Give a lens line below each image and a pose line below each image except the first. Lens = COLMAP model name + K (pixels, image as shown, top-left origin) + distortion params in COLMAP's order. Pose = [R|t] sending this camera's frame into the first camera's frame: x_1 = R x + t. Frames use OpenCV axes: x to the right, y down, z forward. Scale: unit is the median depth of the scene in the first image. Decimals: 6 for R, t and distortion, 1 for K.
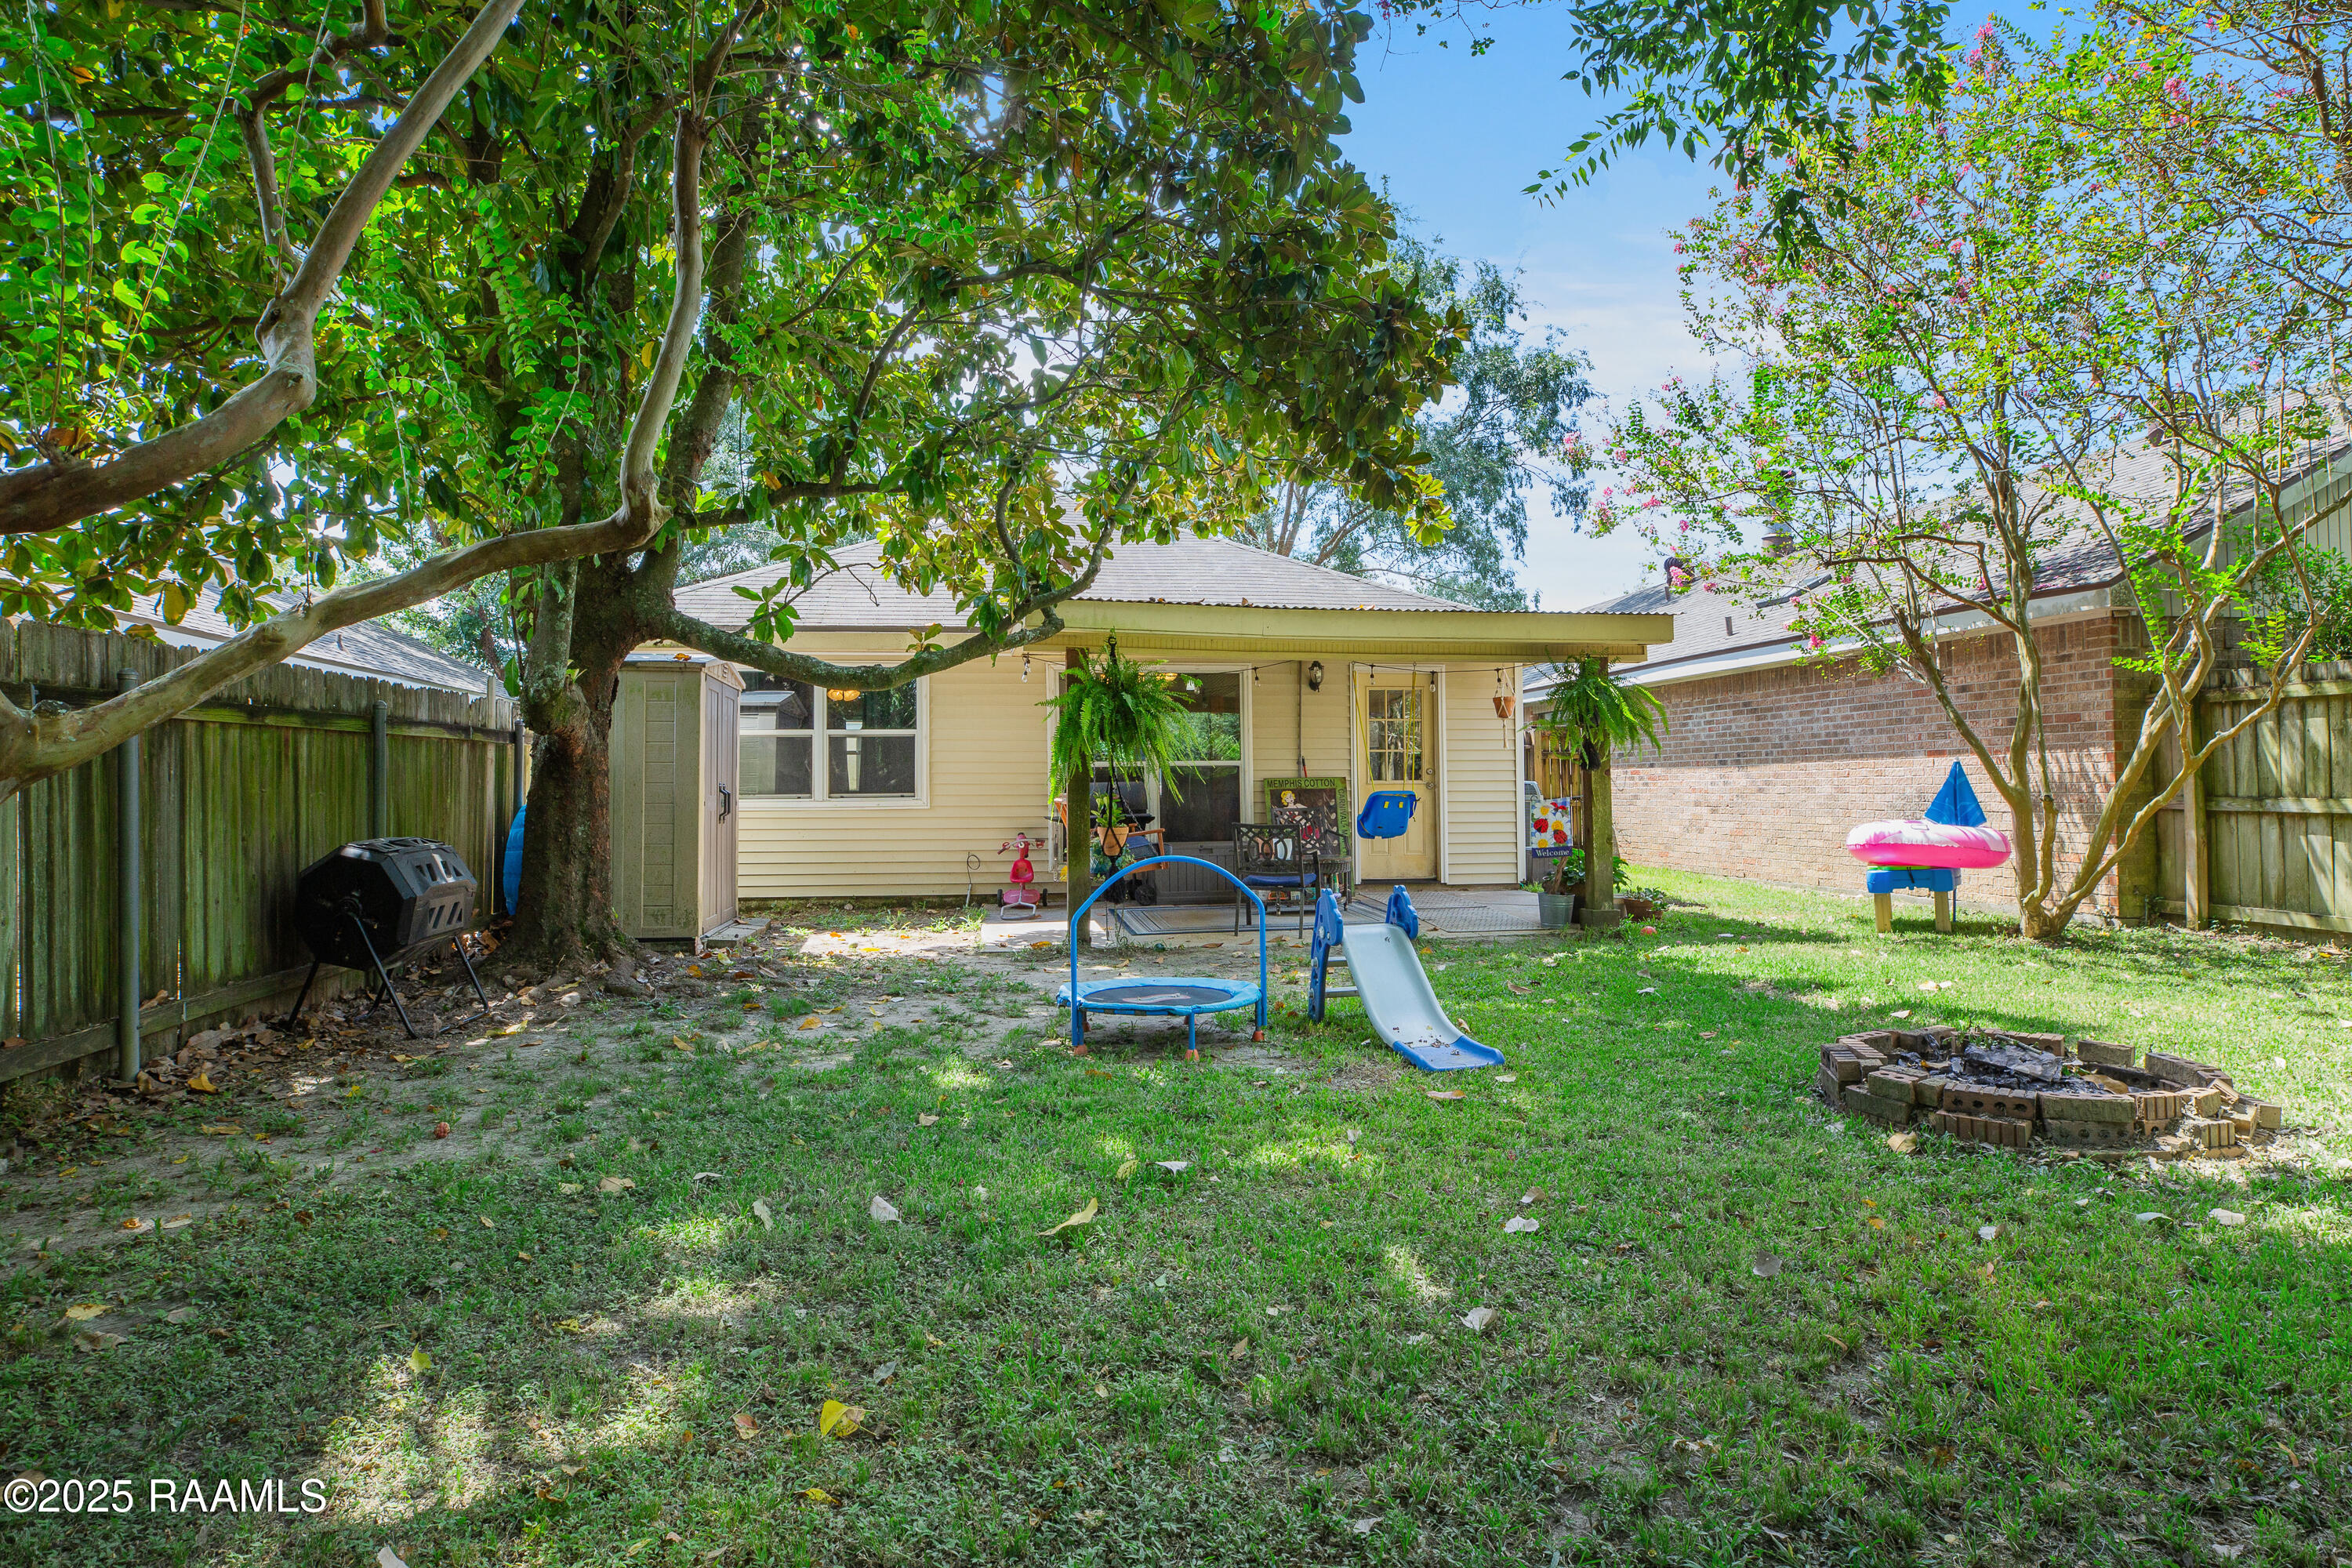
lens RADIAL K [[1354.7, 0, 1178.4], [0, 1354.7, 789.2], [0, 0, 1]] dist [-0.002997, -0.000242]
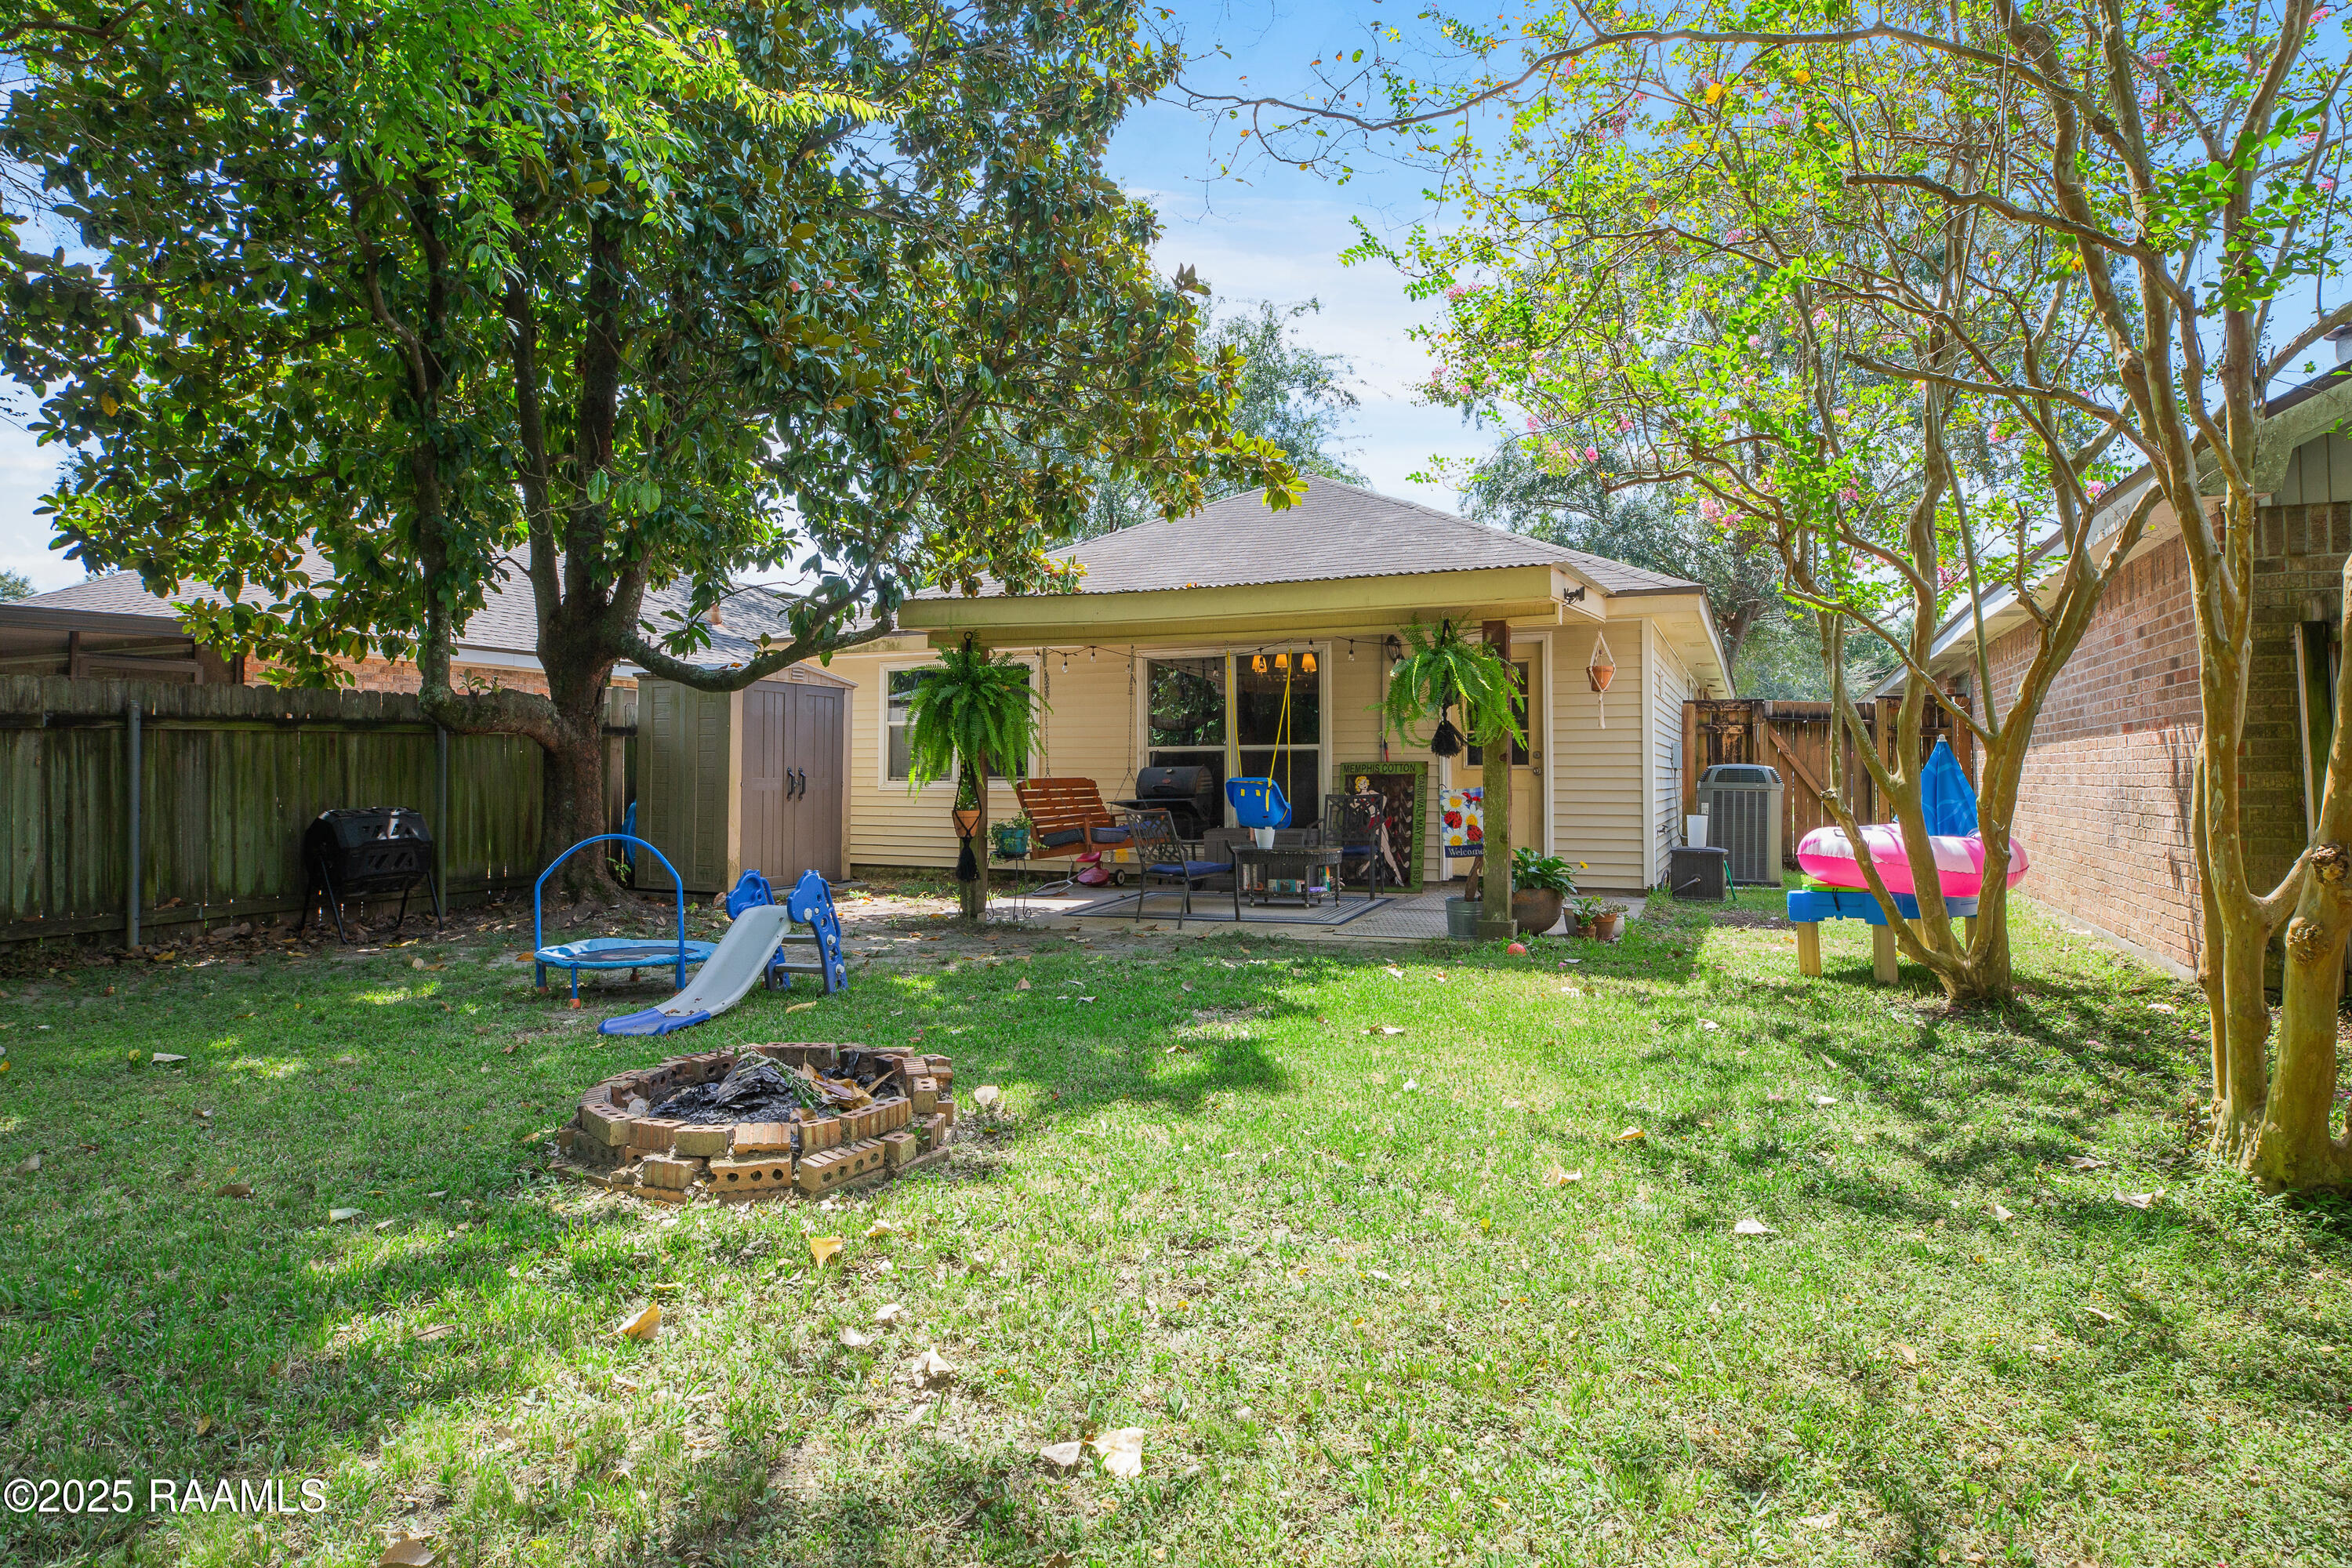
lens RADIAL K [[1354.7, 0, 1178.4], [0, 1354.7, 778.2], [0, 0, 1]] dist [-0.002997, -0.000242]
pose [[0.755784, 0.002732, -0.654815, 0.686164], [0.001215, 0.999984, 0.005574, -0.003462], [0.654820, -0.005009, 0.755769, 0.258249]]
